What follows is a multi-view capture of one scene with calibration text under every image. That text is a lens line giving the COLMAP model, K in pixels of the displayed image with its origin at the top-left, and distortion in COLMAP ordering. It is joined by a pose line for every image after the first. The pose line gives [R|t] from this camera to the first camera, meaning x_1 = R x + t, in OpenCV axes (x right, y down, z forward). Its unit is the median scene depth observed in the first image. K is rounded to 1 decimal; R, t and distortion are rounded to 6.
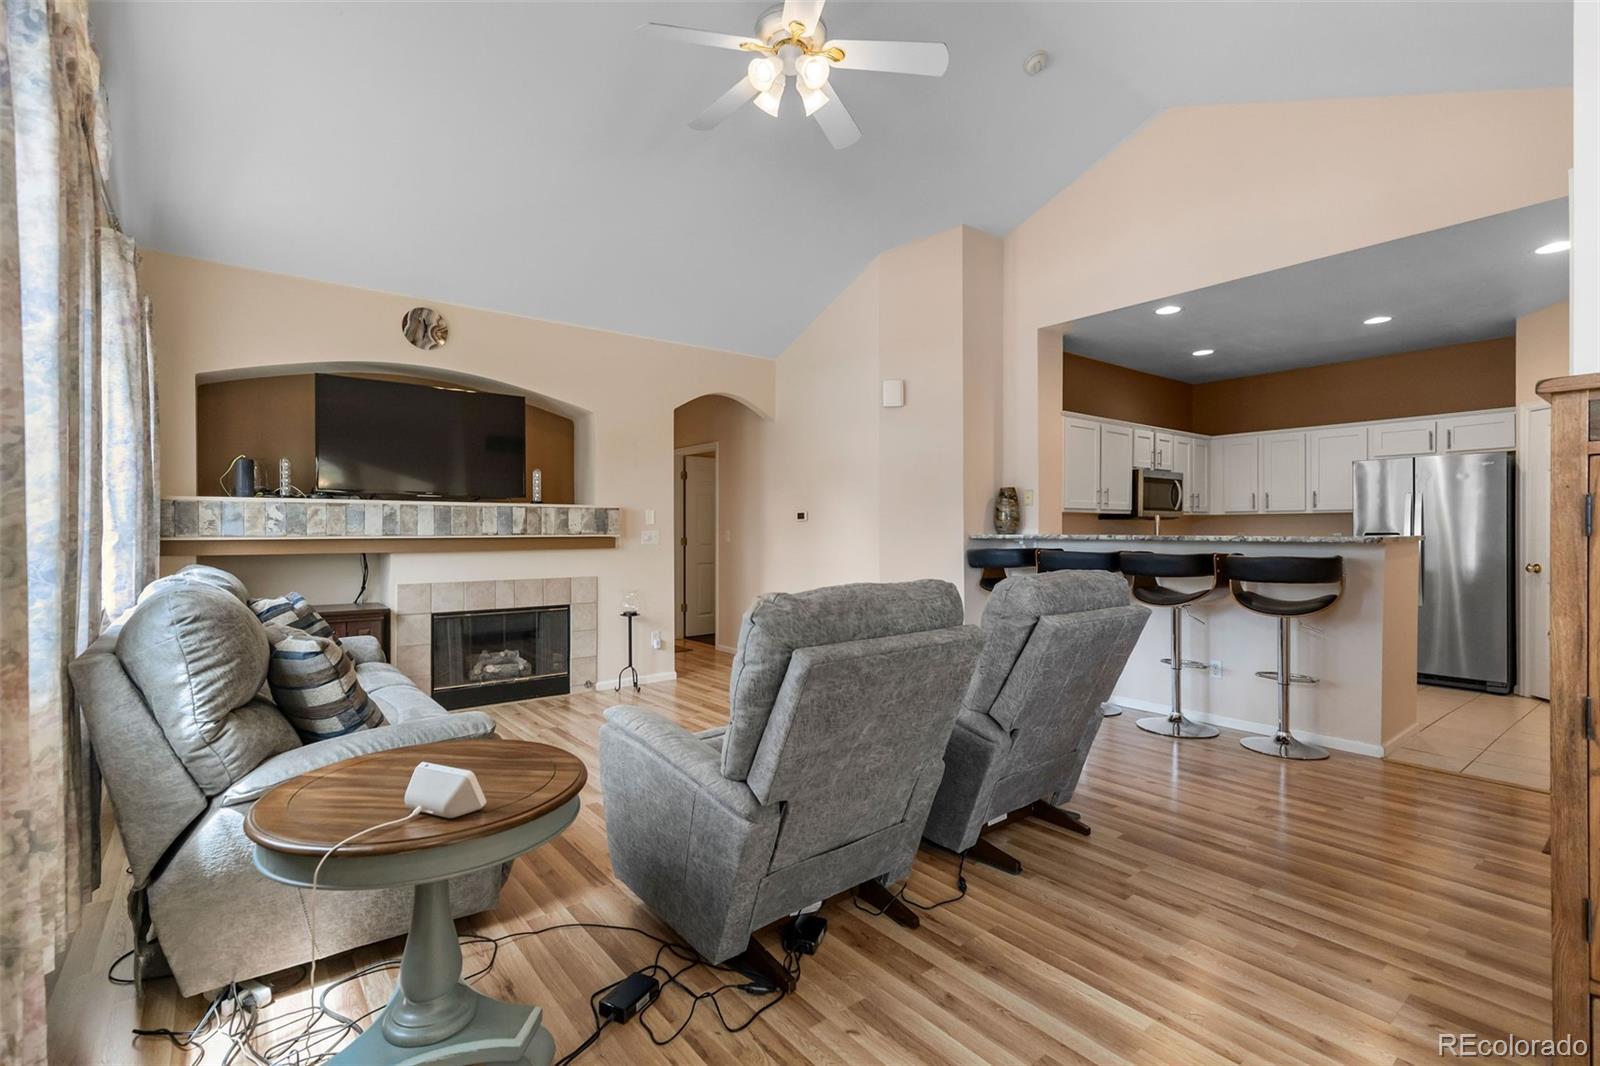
lens RADIAL K [[718.7, 0, 792.6], [0, 718.7, 527.7], [0, 0, 1]] dist [0.004420, 0.000306]
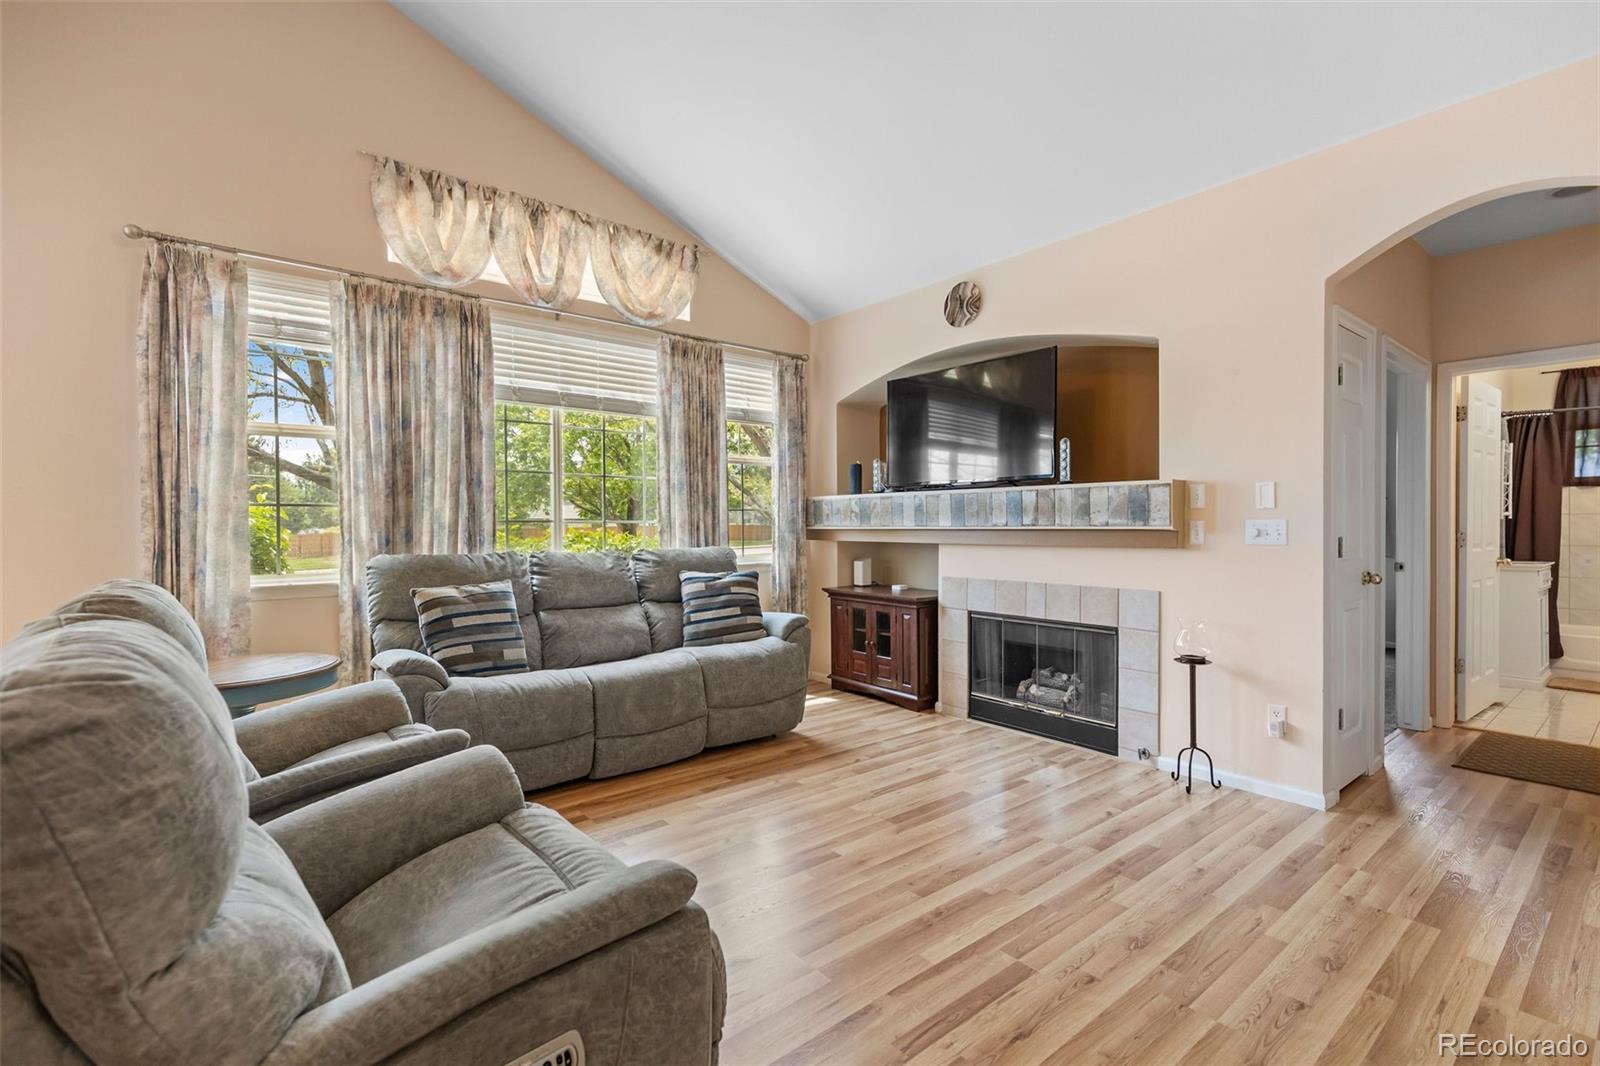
lens RADIAL K [[718.7, 0, 792.6], [0, 718.7, 527.7], [0, 0, 1]] dist [0.004420, 0.000306]
pose [[0.016404, 0.003745, -0.999858, 0.358326], [0.006071, 0.999974, 0.003845, 0.006512], [0.999847, -0.006133, 0.016381, 0.651599]]
